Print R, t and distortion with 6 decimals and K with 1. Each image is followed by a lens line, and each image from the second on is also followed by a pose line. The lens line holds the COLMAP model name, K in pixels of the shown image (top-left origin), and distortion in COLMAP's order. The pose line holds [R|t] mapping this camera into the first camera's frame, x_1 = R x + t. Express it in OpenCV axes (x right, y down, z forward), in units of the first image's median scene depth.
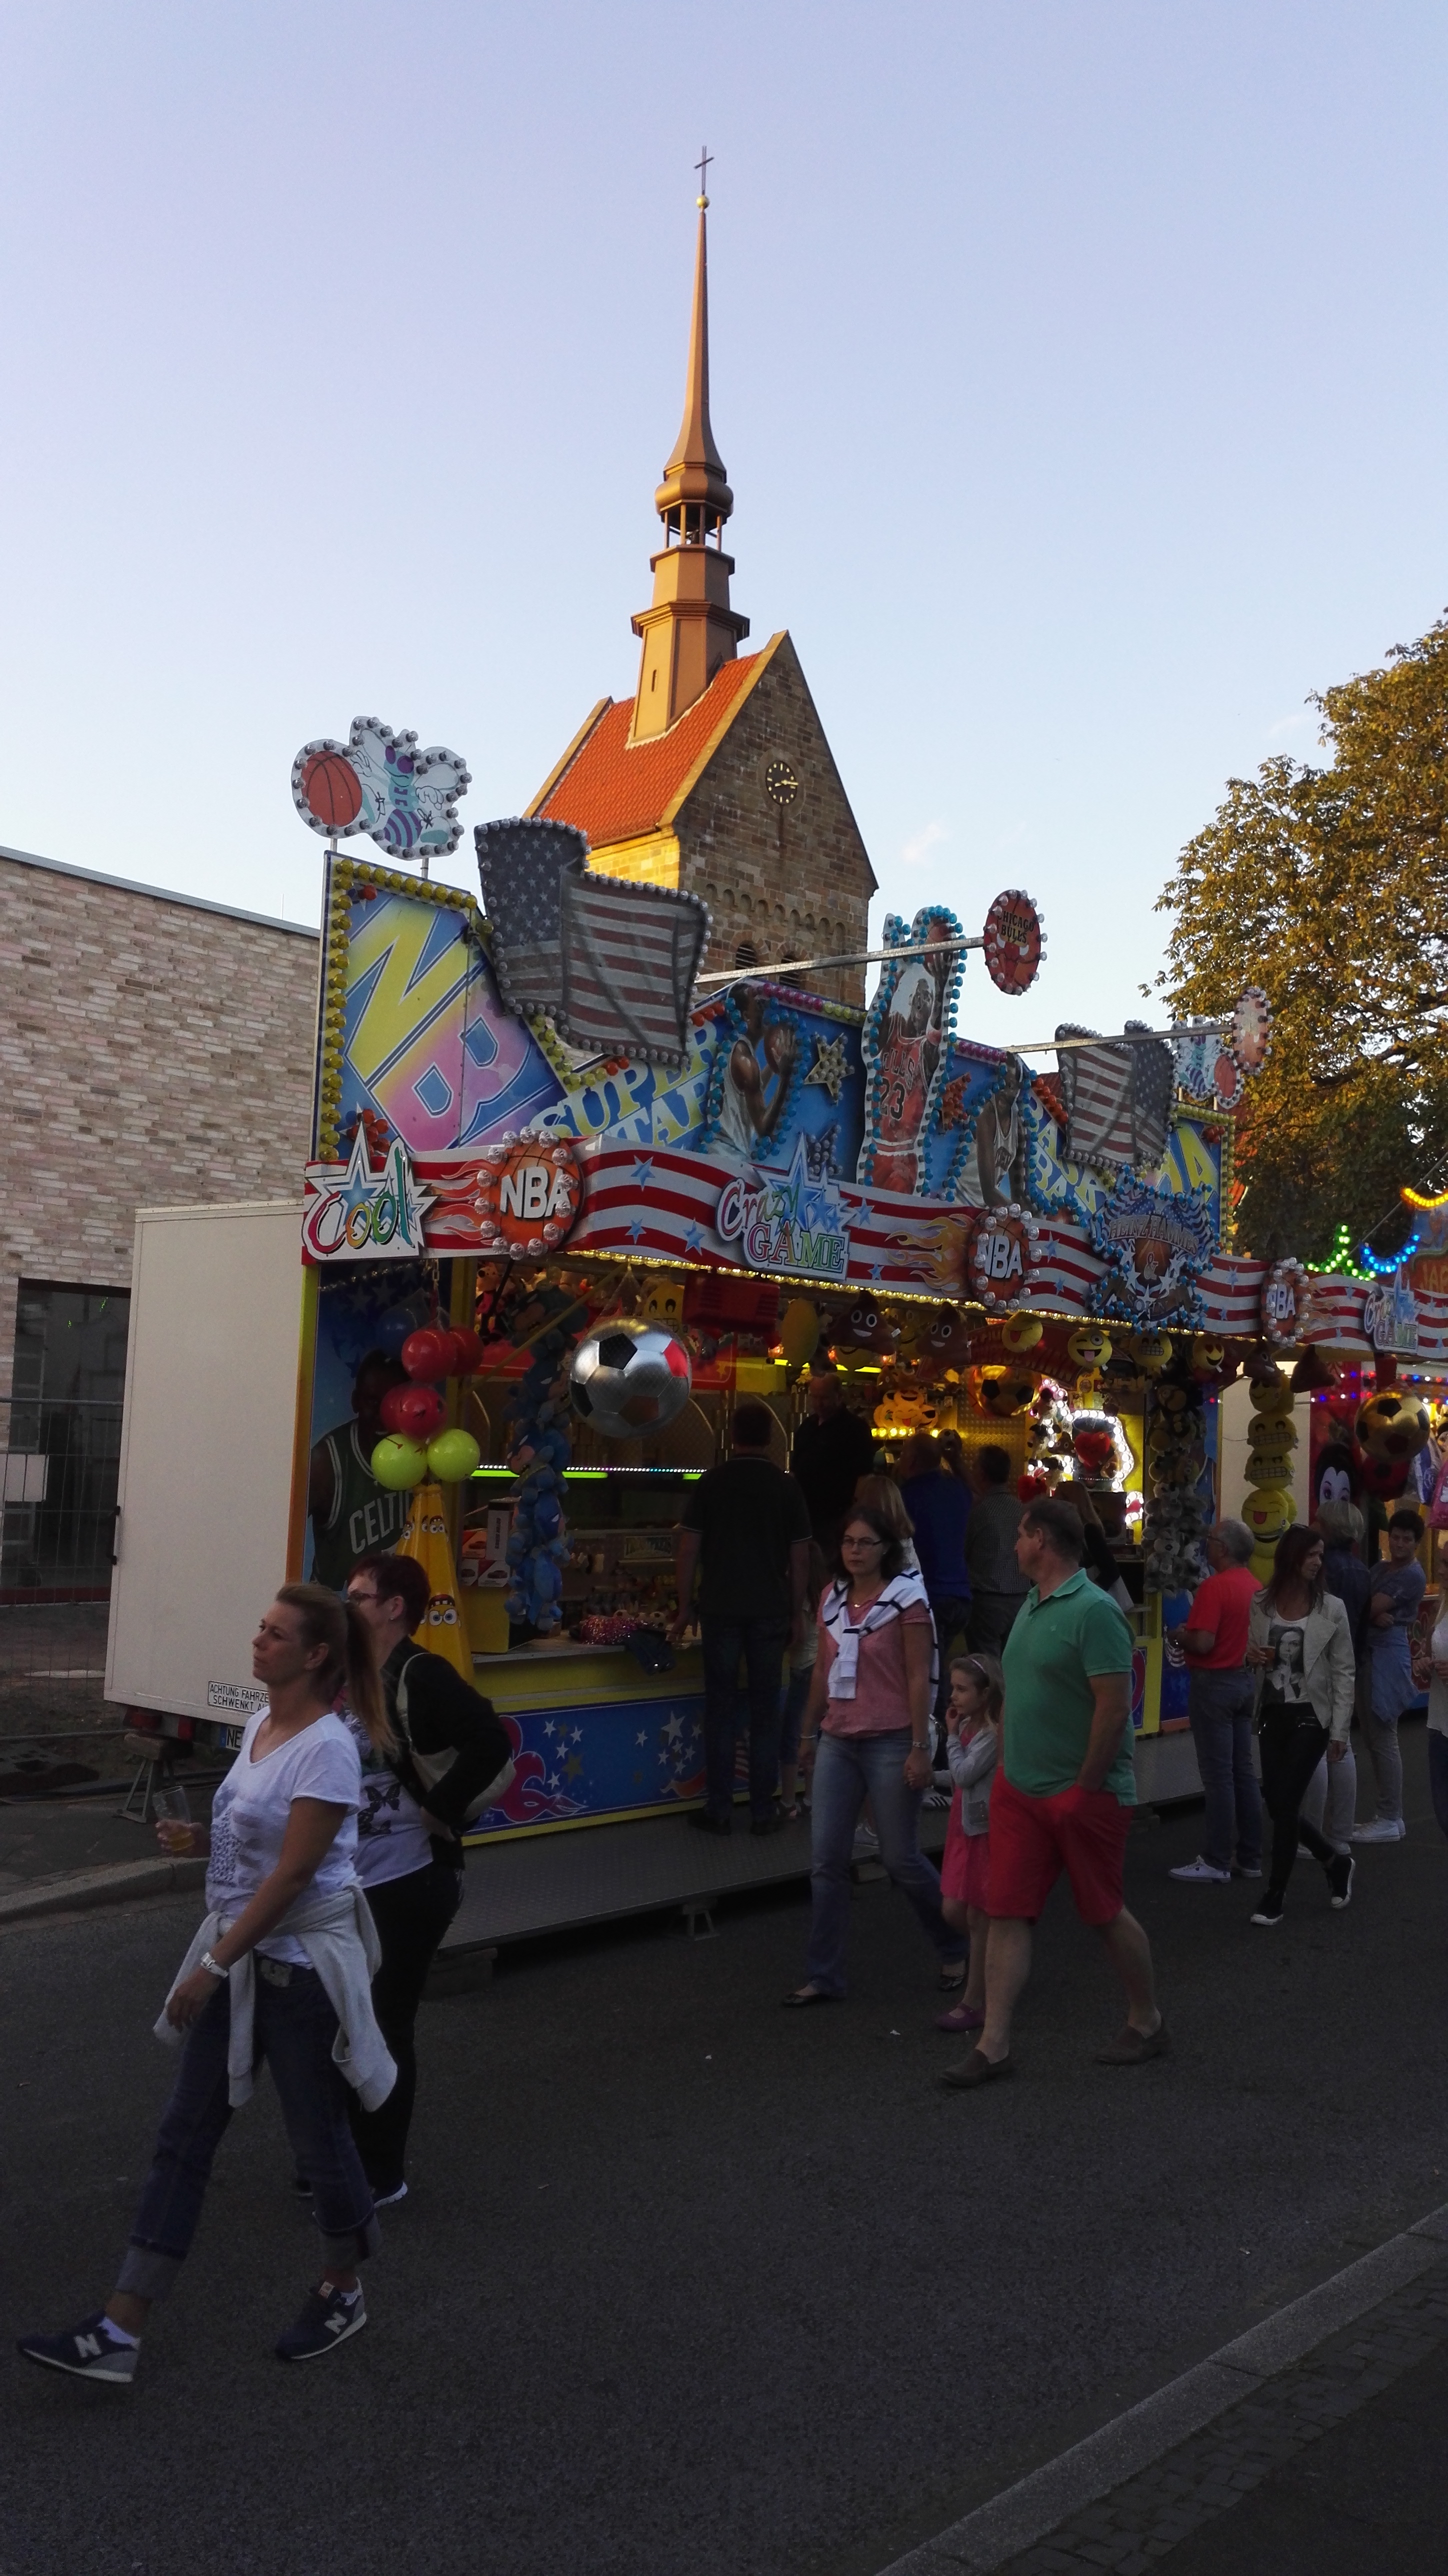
lens RADIAL K [[2144.5, 0, 713.6], [0, 2144.5, 1308.1], [0, 0, 1]] dist [0.046361, -0.020020]
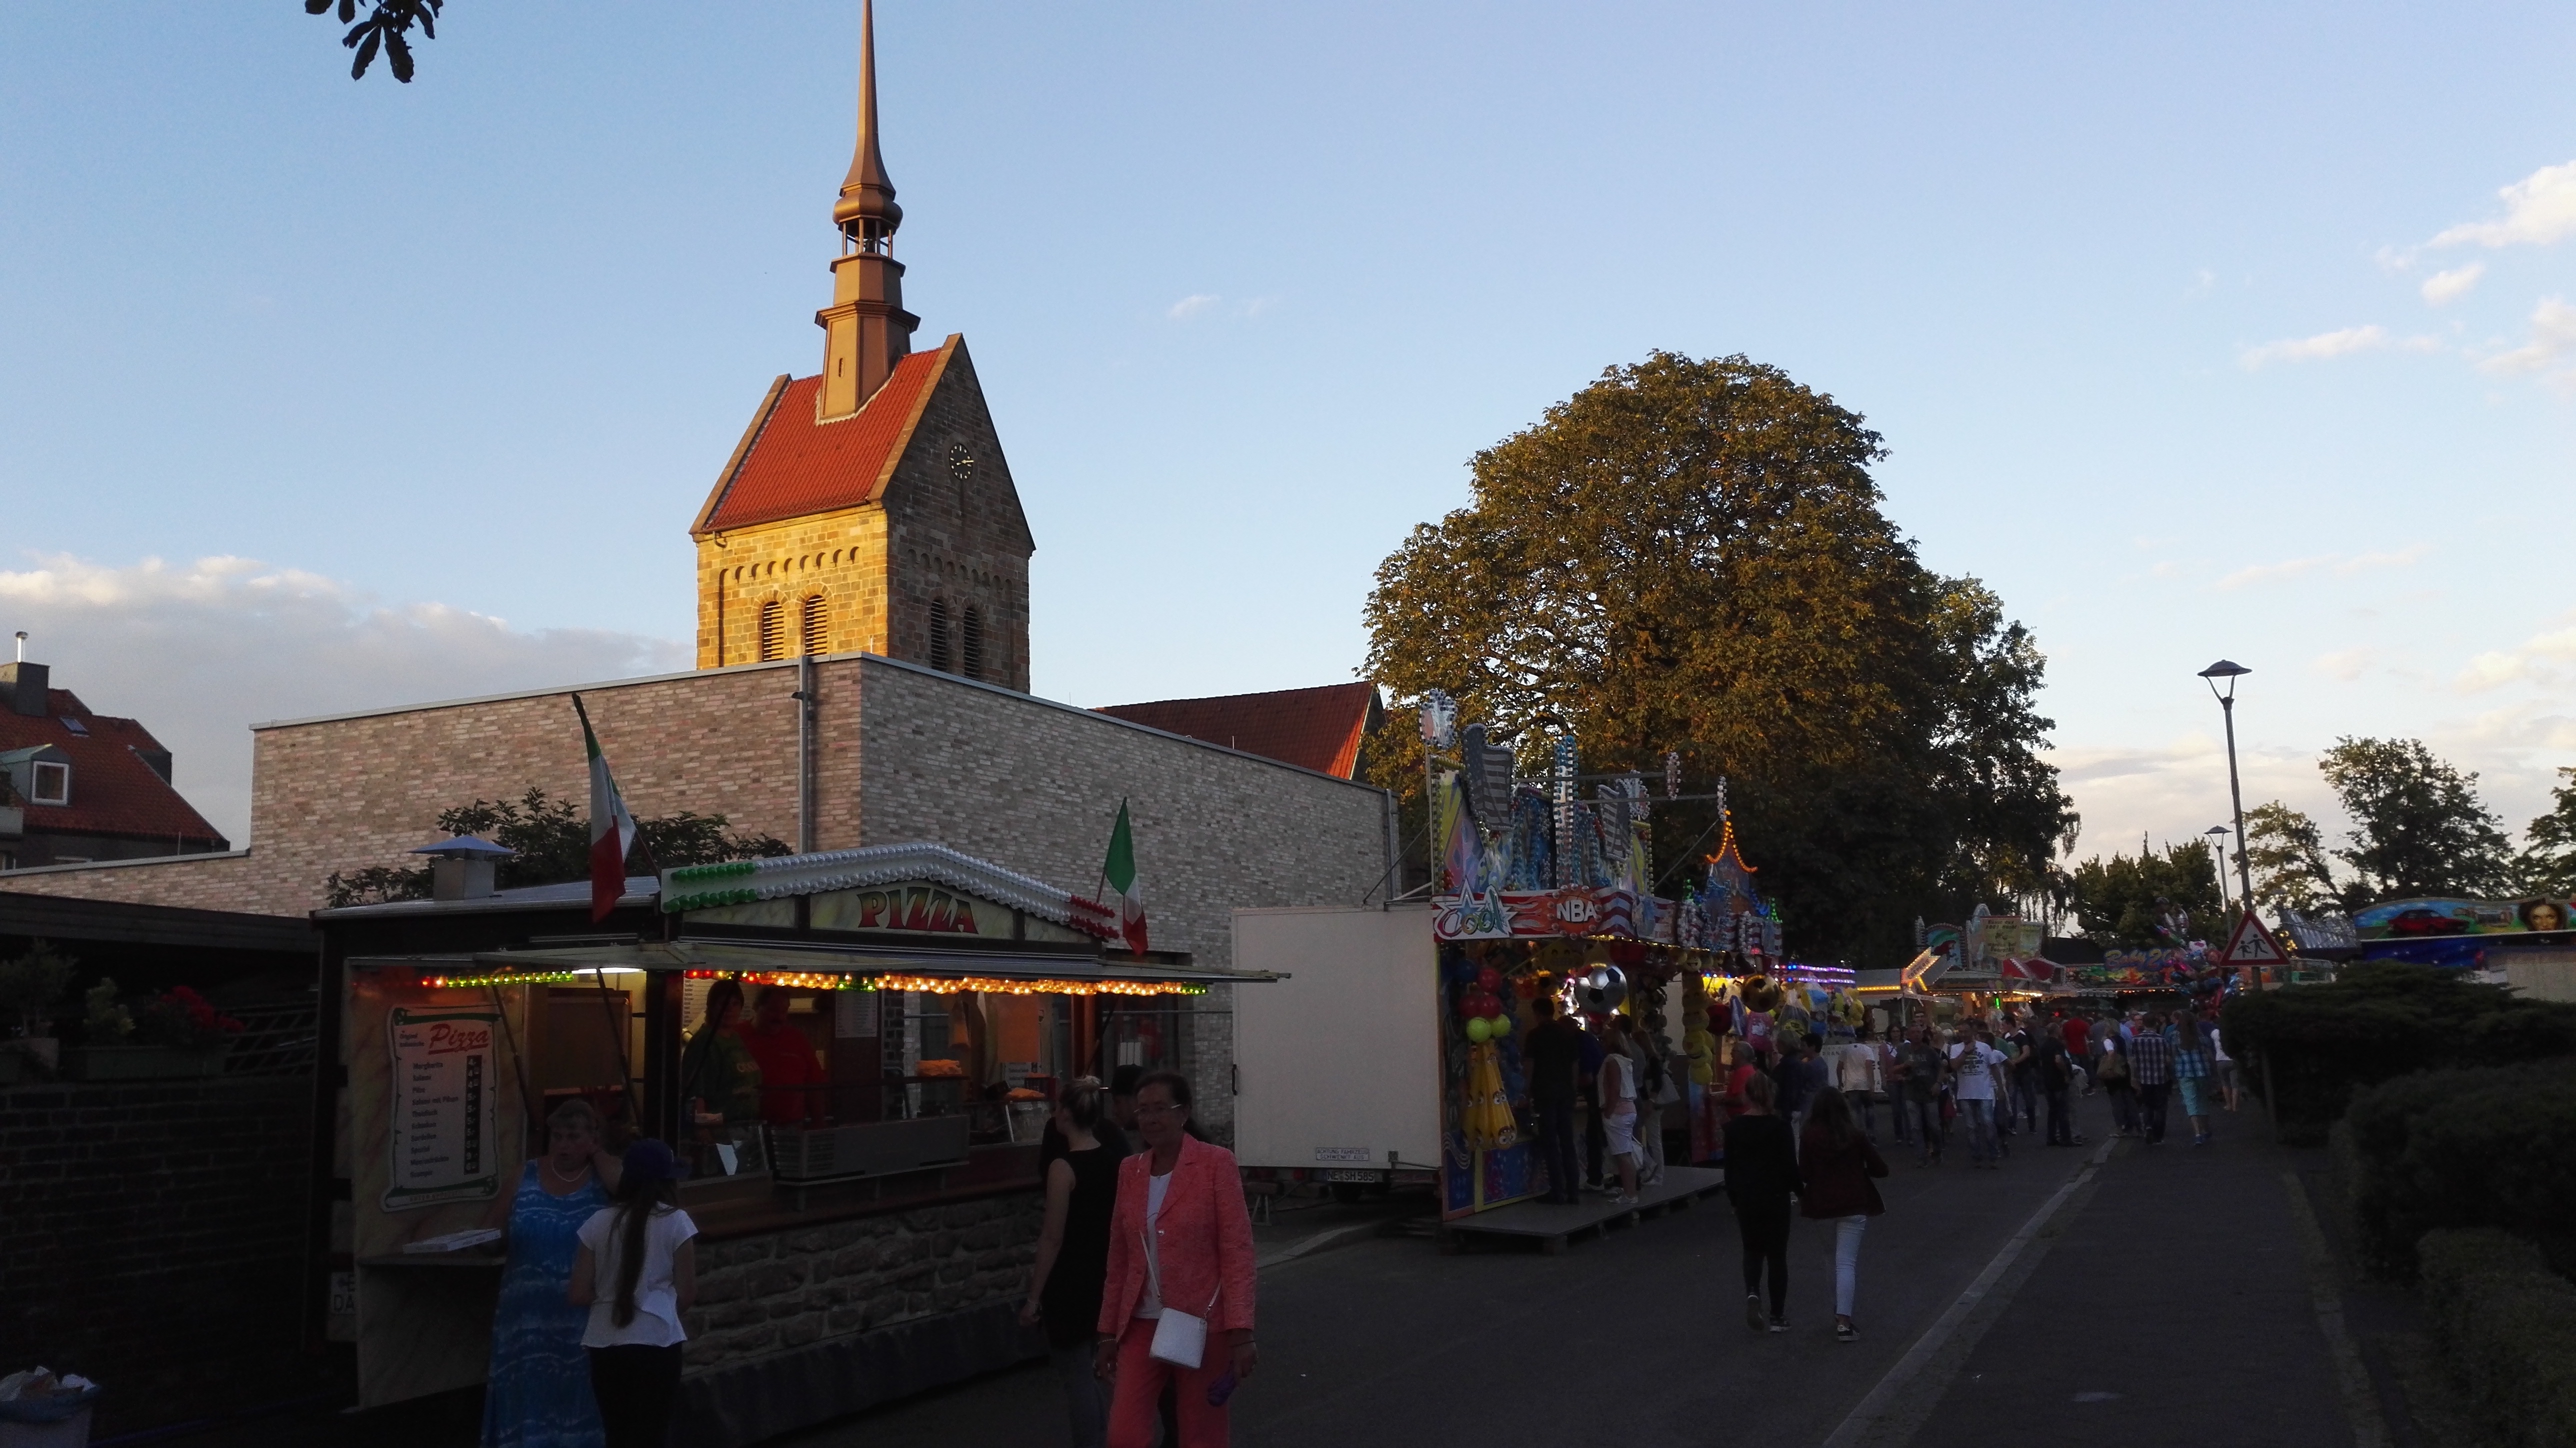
lens RADIAL K [[2144.5, 0, 1311.3], [0, 2144.5, 716.5], [0, 0, 1]] dist [0.046361, -0.020020]
pose [[0.953640, -0.004924, 0.300908, -0.139159], [0.029069, 0.996698, -0.075817, -0.012433], [-0.299541, 0.081049, 0.950635, -0.155126]]
